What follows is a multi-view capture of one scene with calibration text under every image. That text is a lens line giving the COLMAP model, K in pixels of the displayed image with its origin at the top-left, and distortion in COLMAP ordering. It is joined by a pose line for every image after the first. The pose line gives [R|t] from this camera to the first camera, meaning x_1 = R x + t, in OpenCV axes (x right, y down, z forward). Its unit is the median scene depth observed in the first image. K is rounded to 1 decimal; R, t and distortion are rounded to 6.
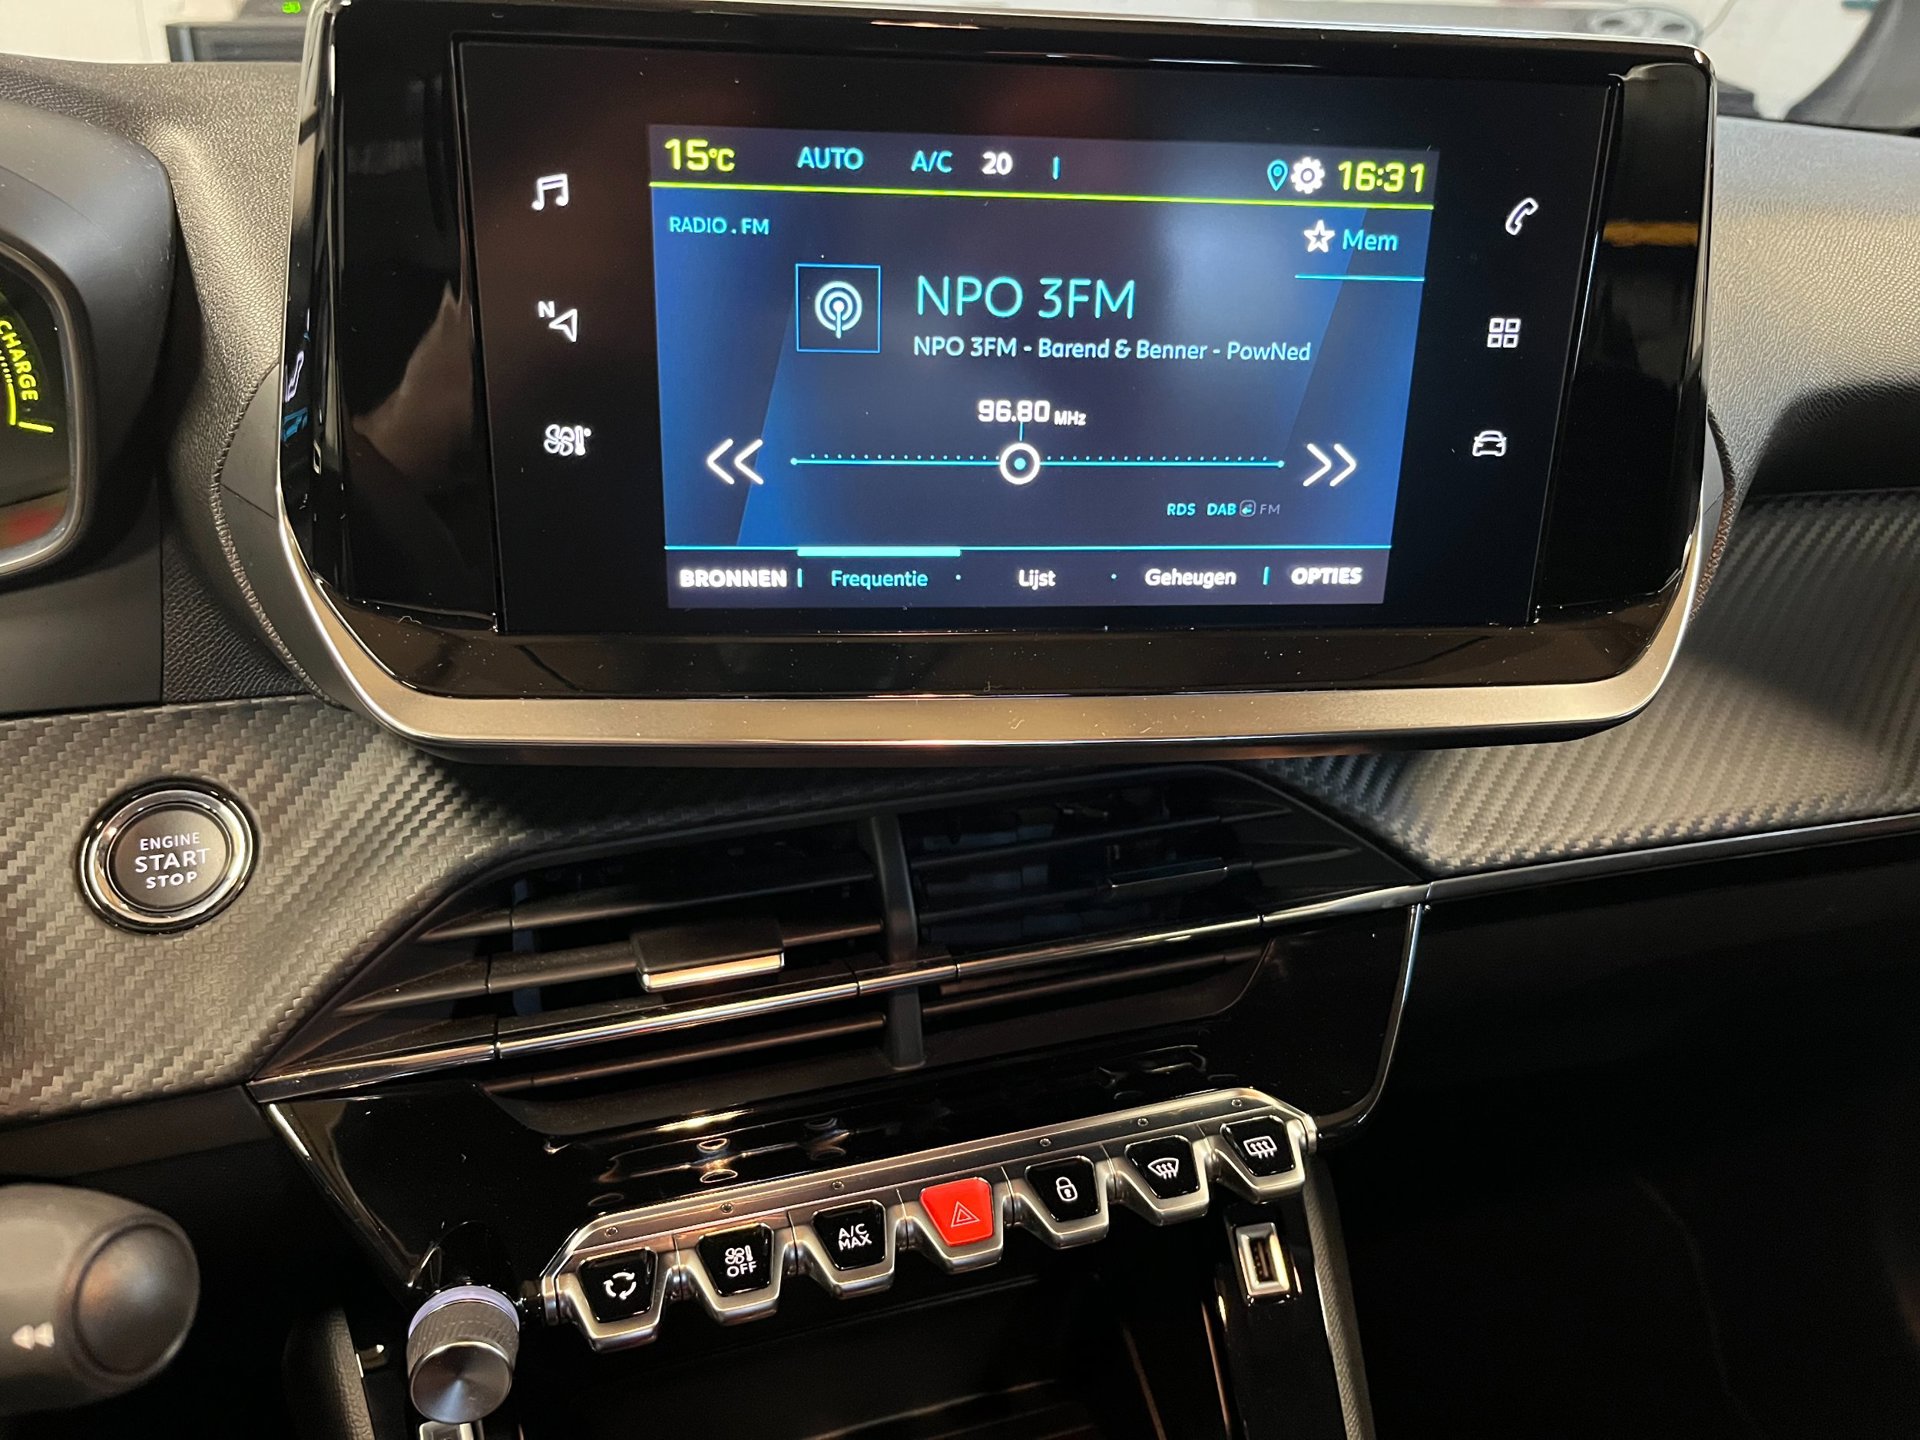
lens RADIAL K [[1451.5, 0, 966.4], [0, 1451.5, 728.0], [0, 0, 1]] dist [0.021024, -0.063513]
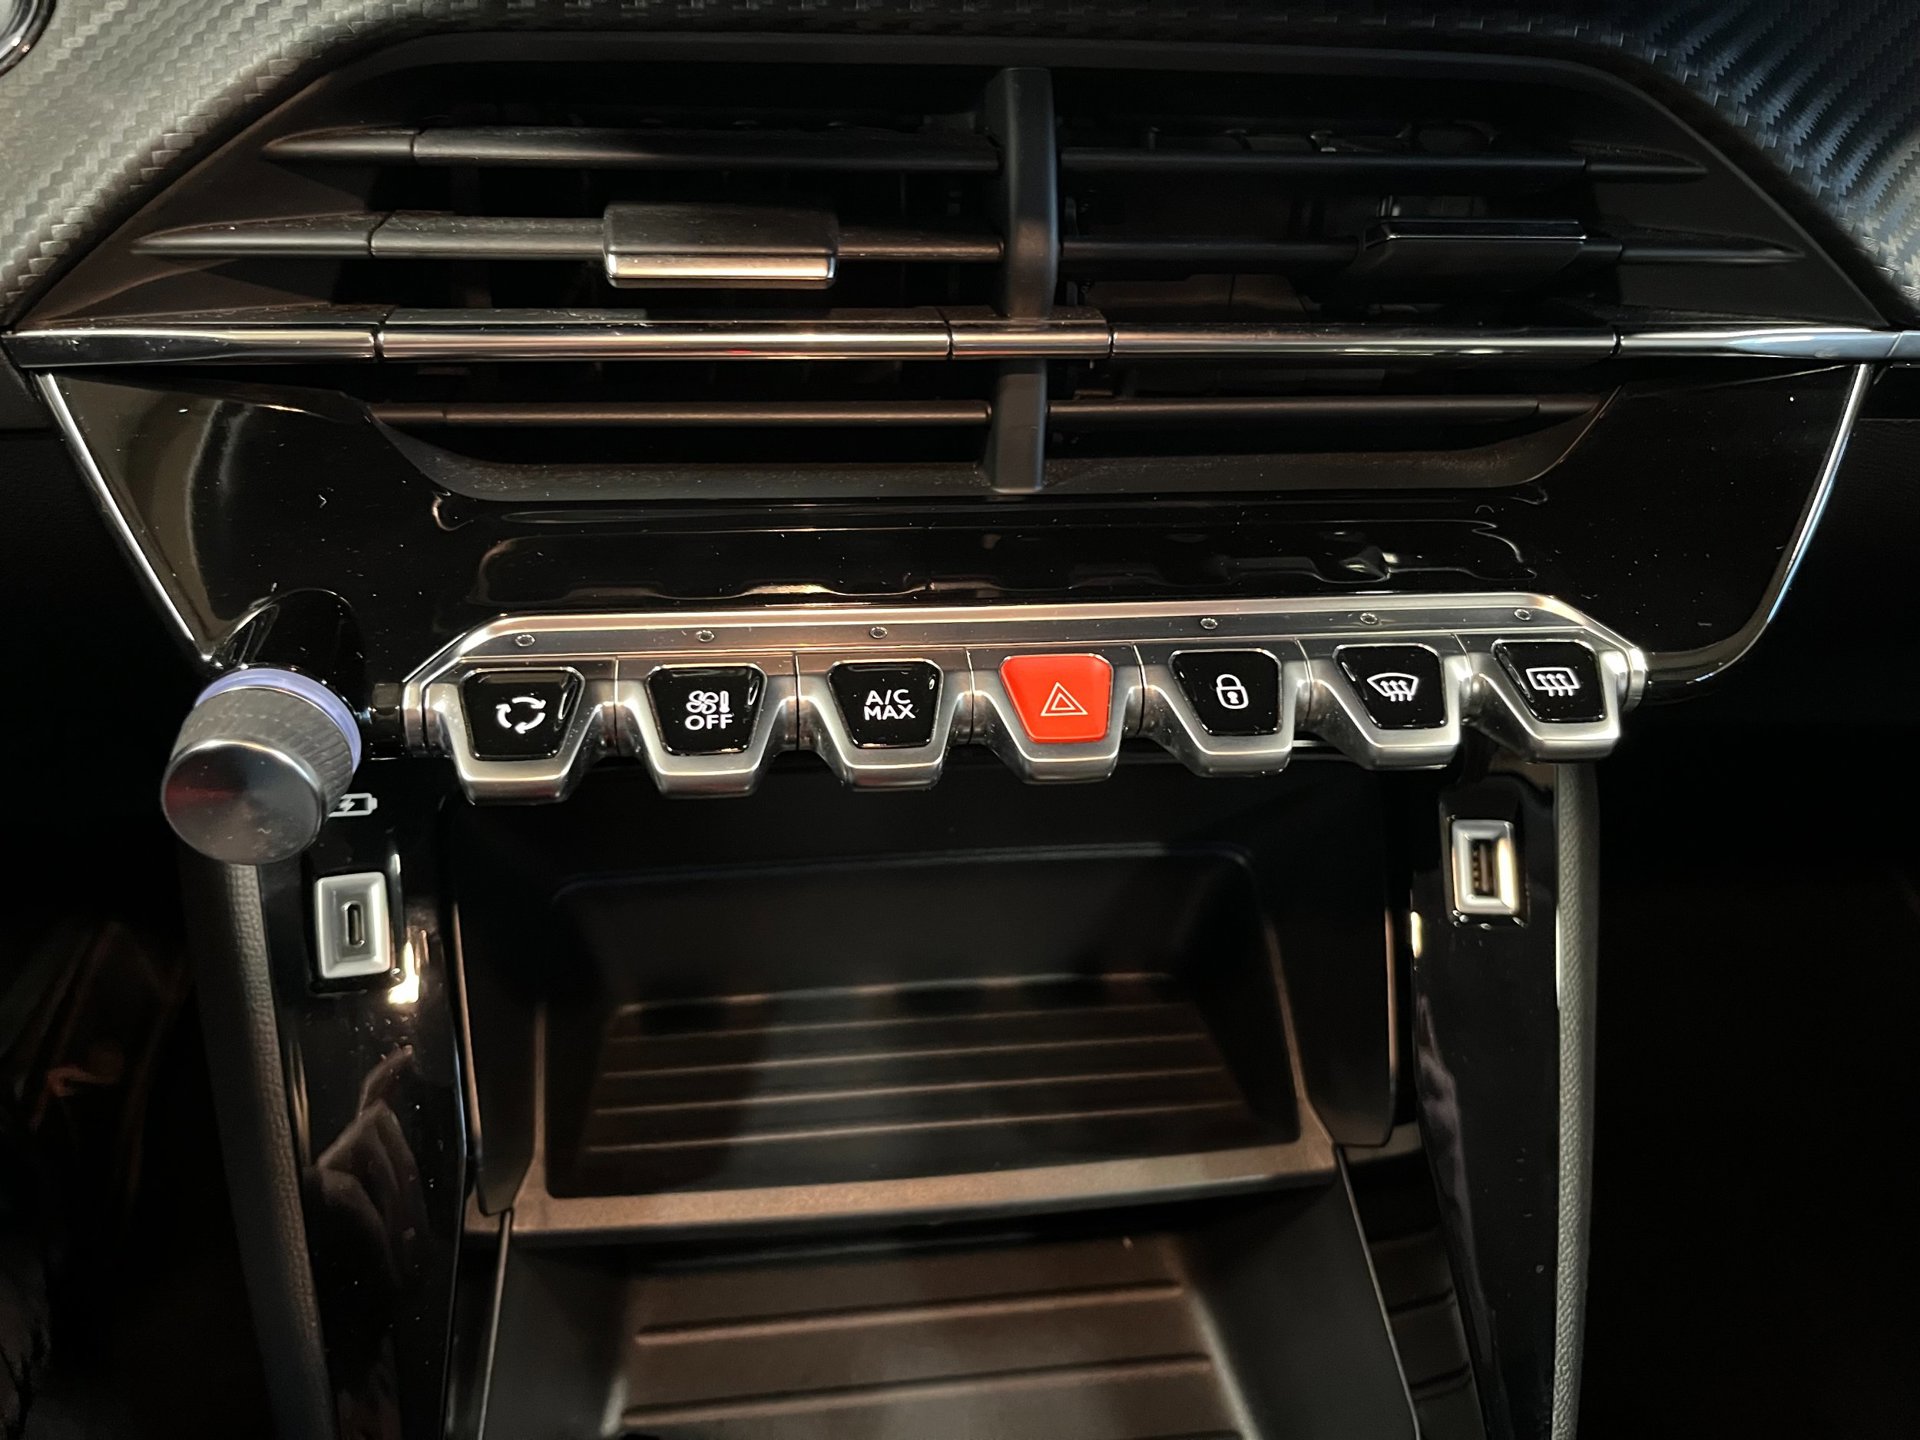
lens RADIAL K [[1451.5, 0, 958.8], [0, 1451.5, 706.4], [0, 0, 1]] dist [0.021024, -0.063513]
pose [[0.982276, 0.150176, -0.112166, 0.025157], [-0.118698, 0.961499, 0.247851, 0.190040], [0.145069, -0.230144, 0.962283, 0.391959]]
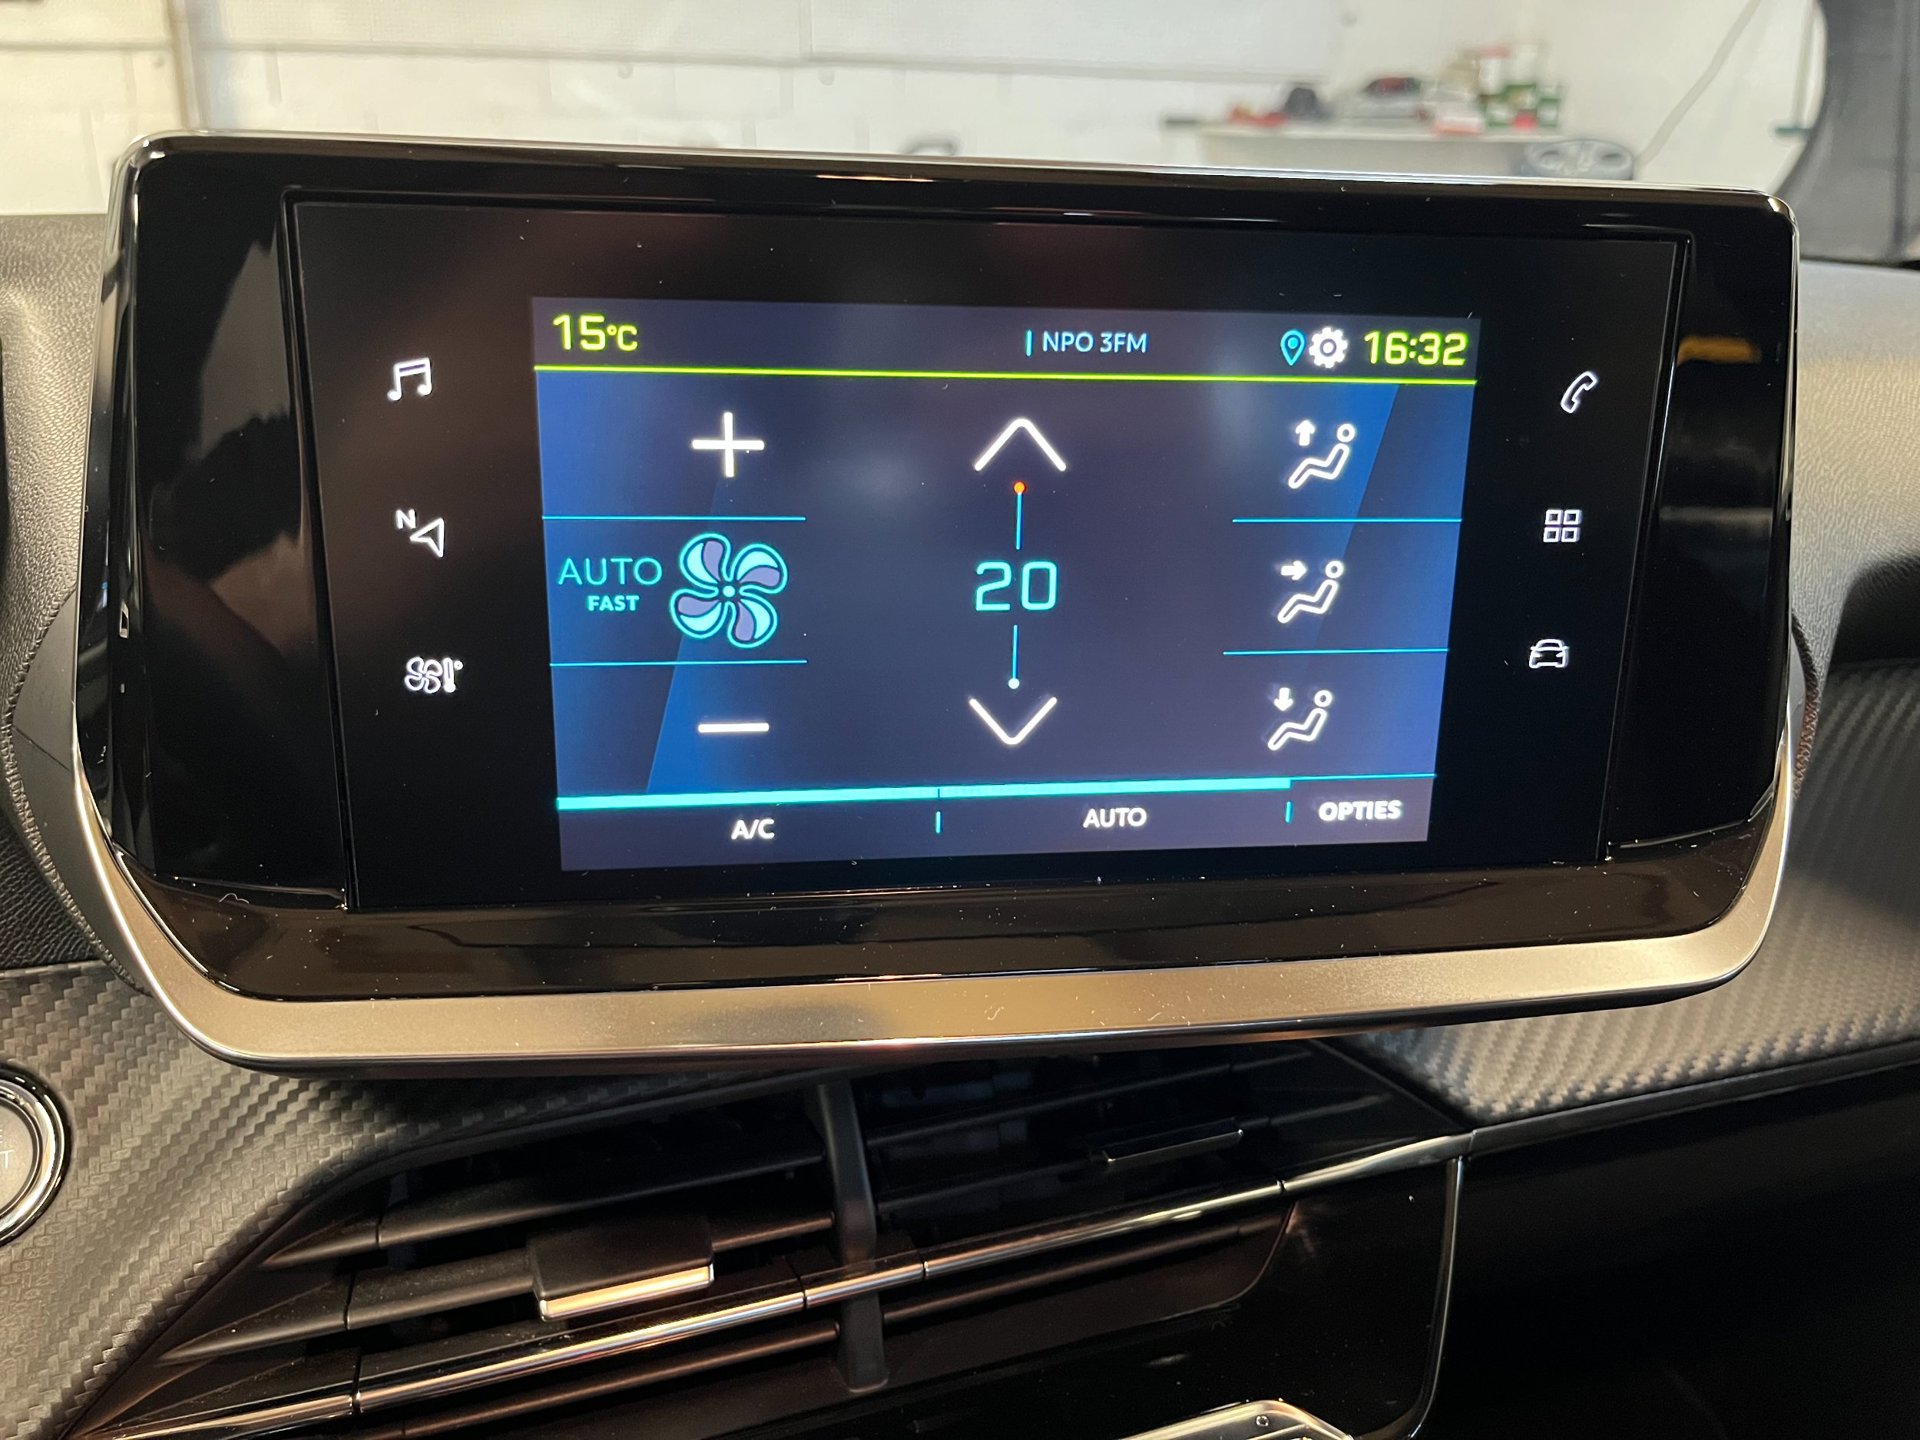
lens RADIAL K [[1451.5, 0, 966.8], [0, 1451.5, 726.1], [0, 0, 1]] dist [0.021024, -0.063513]
pose [[0.999508, -0.015349, 0.027360, -0.000035], [0.017445, 0.996792, -0.078114, -0.086992], [-0.026073, 0.078553, 0.996569, 0.161107]]
